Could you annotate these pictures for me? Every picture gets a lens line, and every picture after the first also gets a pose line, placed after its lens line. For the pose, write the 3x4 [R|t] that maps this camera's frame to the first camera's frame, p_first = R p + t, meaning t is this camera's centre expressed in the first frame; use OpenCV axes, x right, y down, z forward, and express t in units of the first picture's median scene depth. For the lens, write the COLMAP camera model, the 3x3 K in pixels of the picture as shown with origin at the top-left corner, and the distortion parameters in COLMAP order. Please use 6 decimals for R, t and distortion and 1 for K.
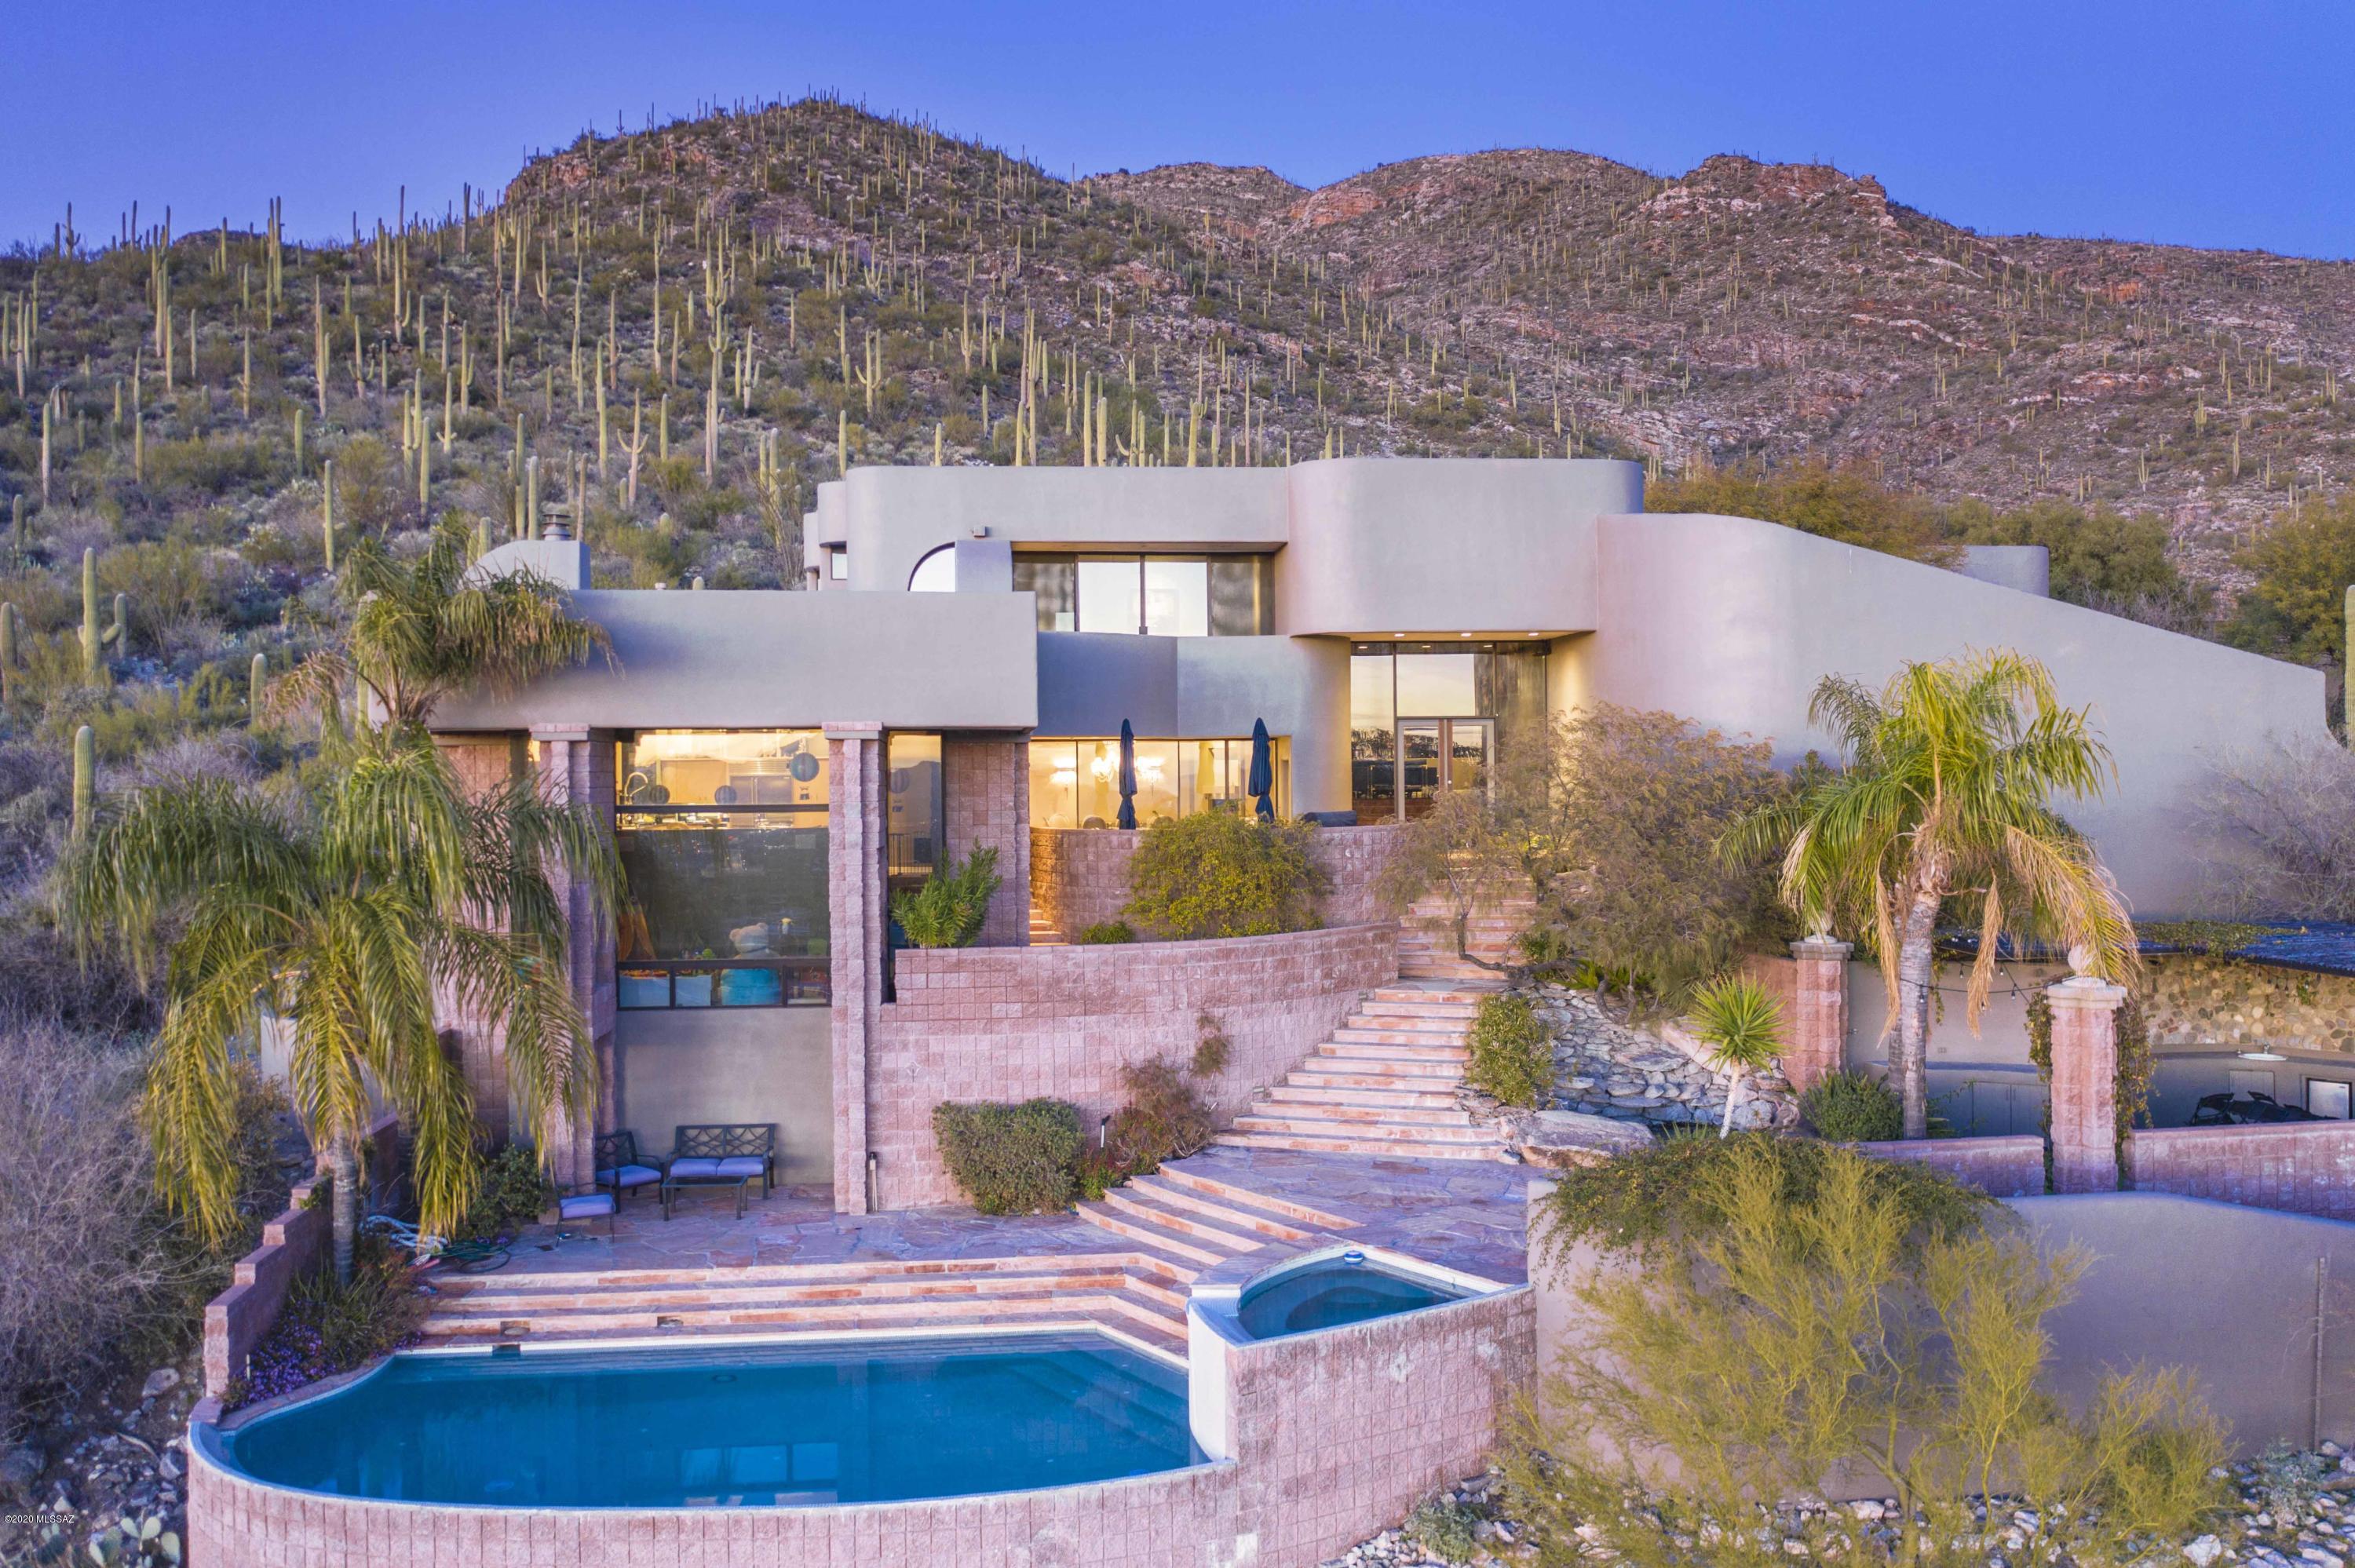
lens RADIAL K [[1885.8, 0, 1185.8], [0, 1885.8, 777.1], [0, 0, 1]] dist [-0.016029, 0.001504]
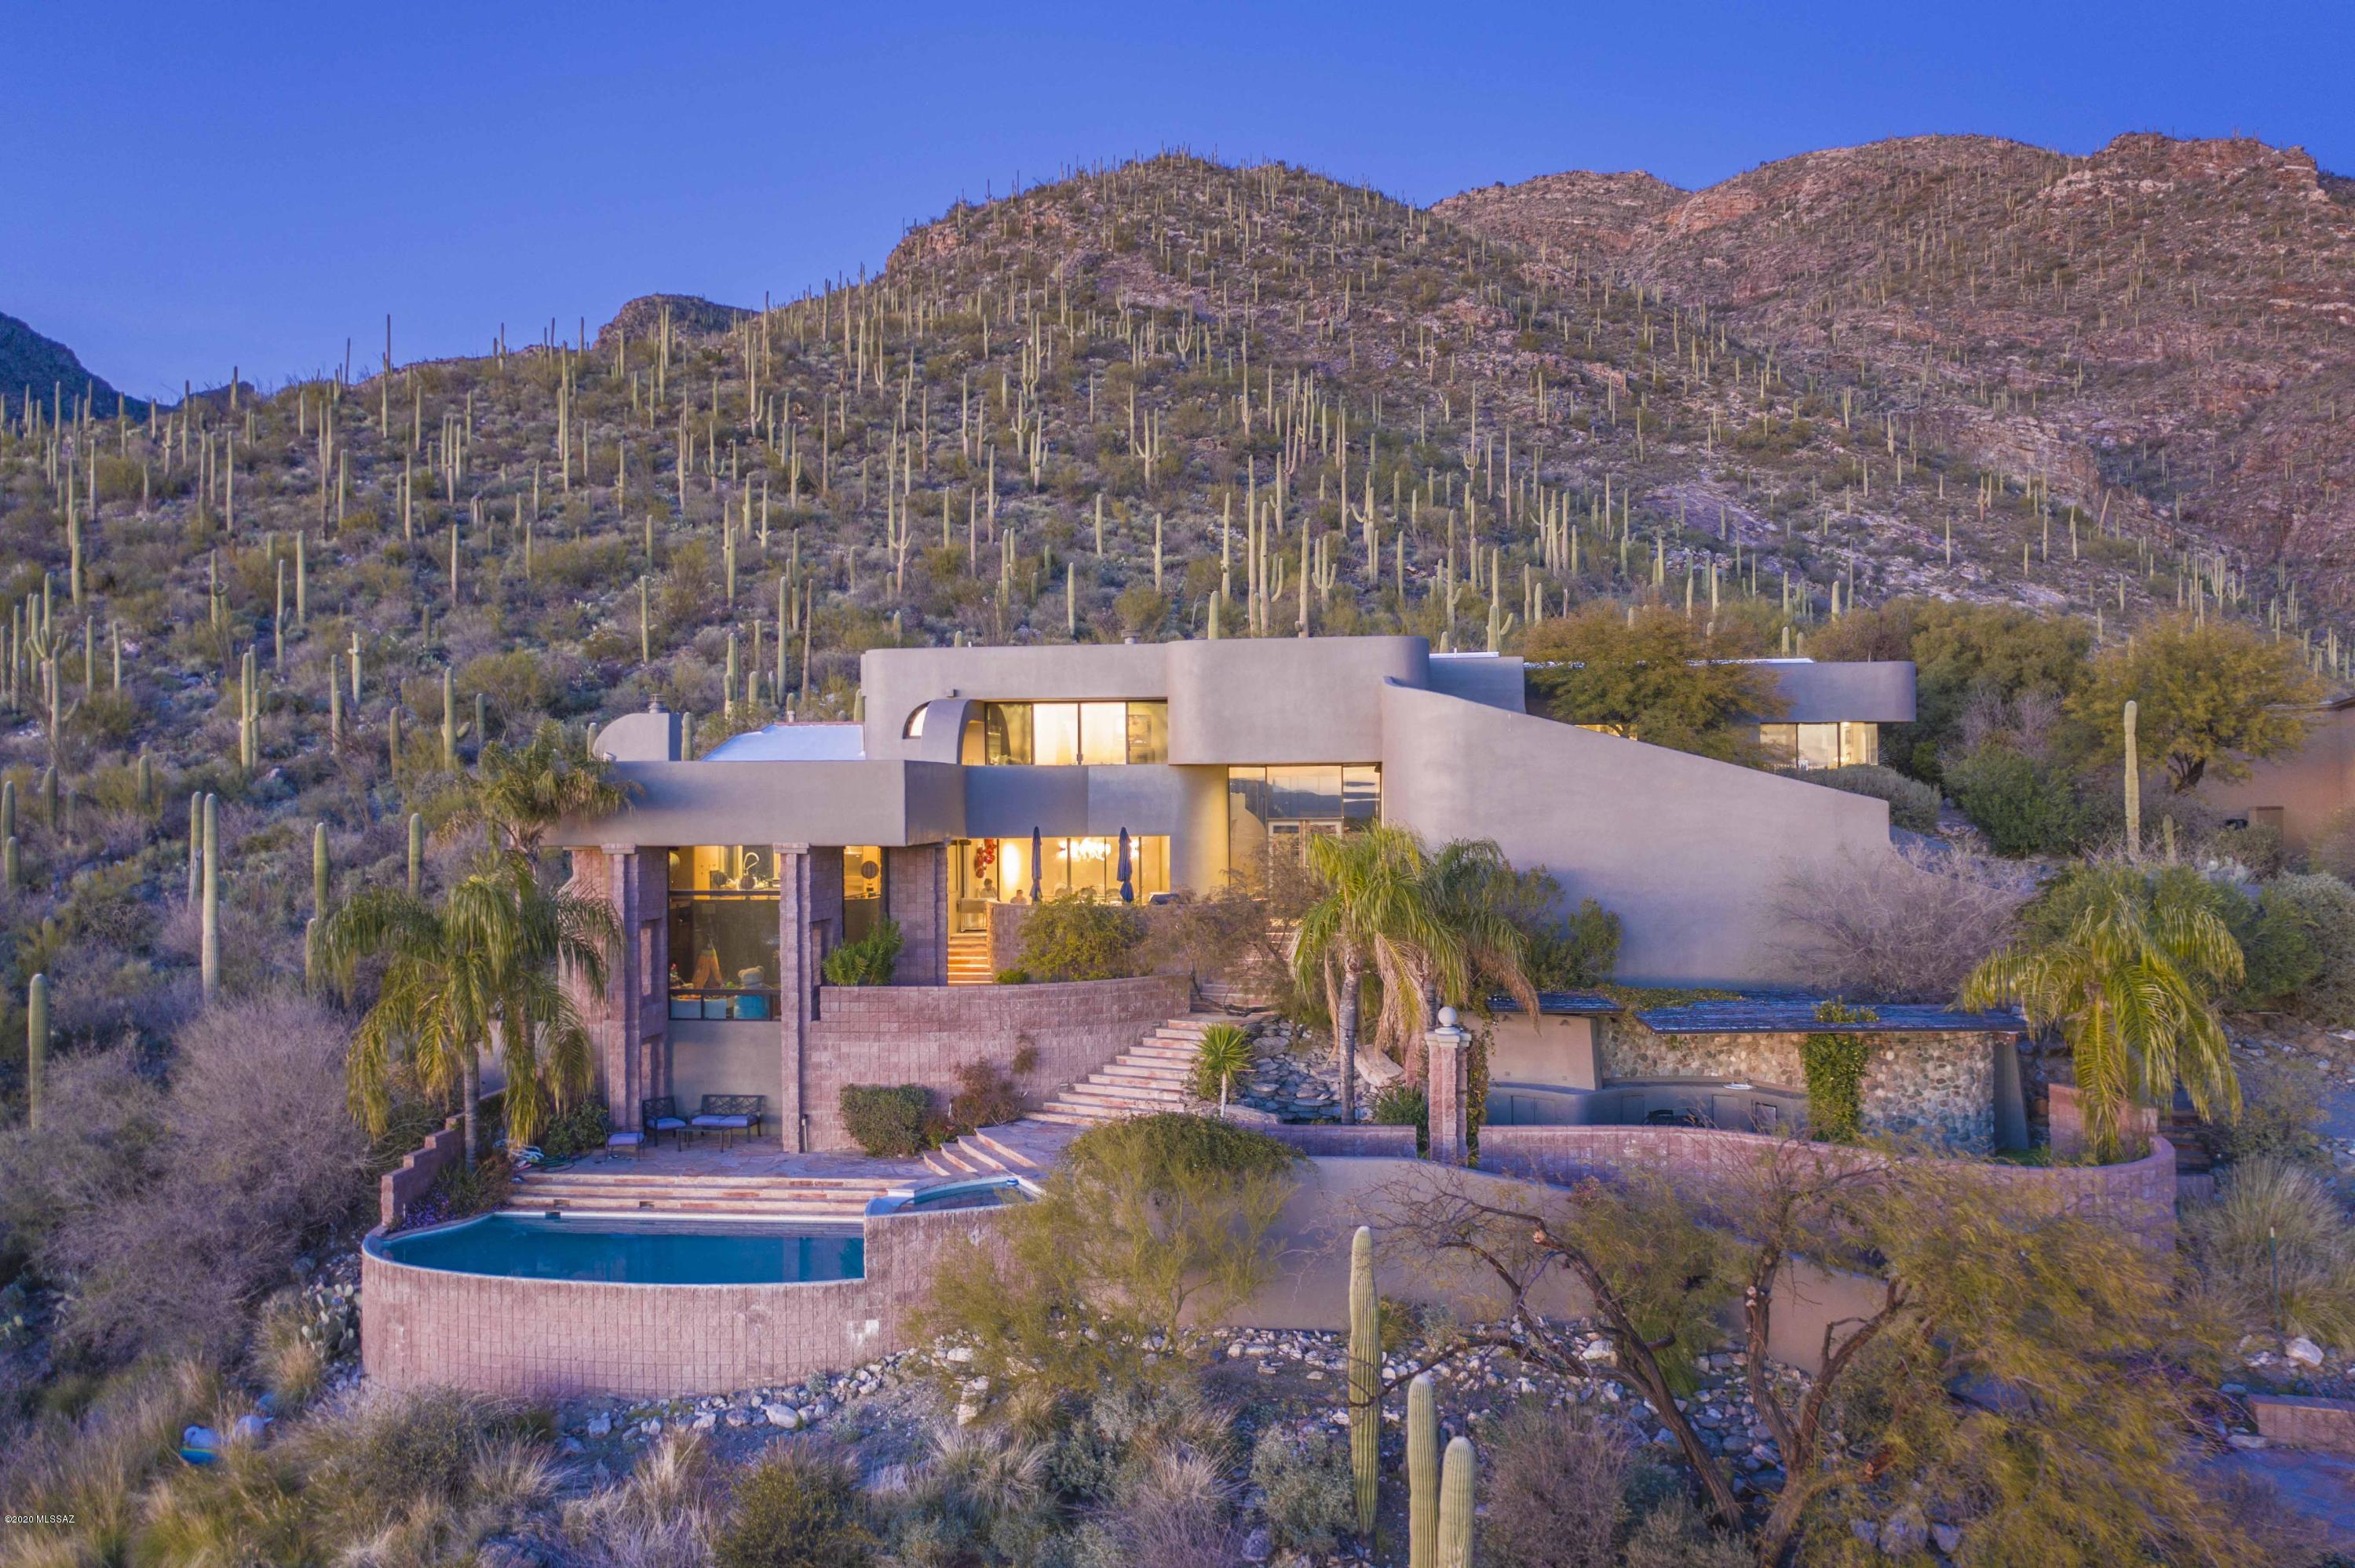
lens RADIAL K [[1885.8, 0, 1172.9], [0, 1885.8, 778.8], [0, 0, 1]] dist [-0.016029, 0.001504]
pose [[0.977399, 0.000705, -0.211402, 0.197067], [-0.001855, 0.999985, -0.005240, -0.031497], [0.211395, 0.005514, 0.977385, -0.202585]]
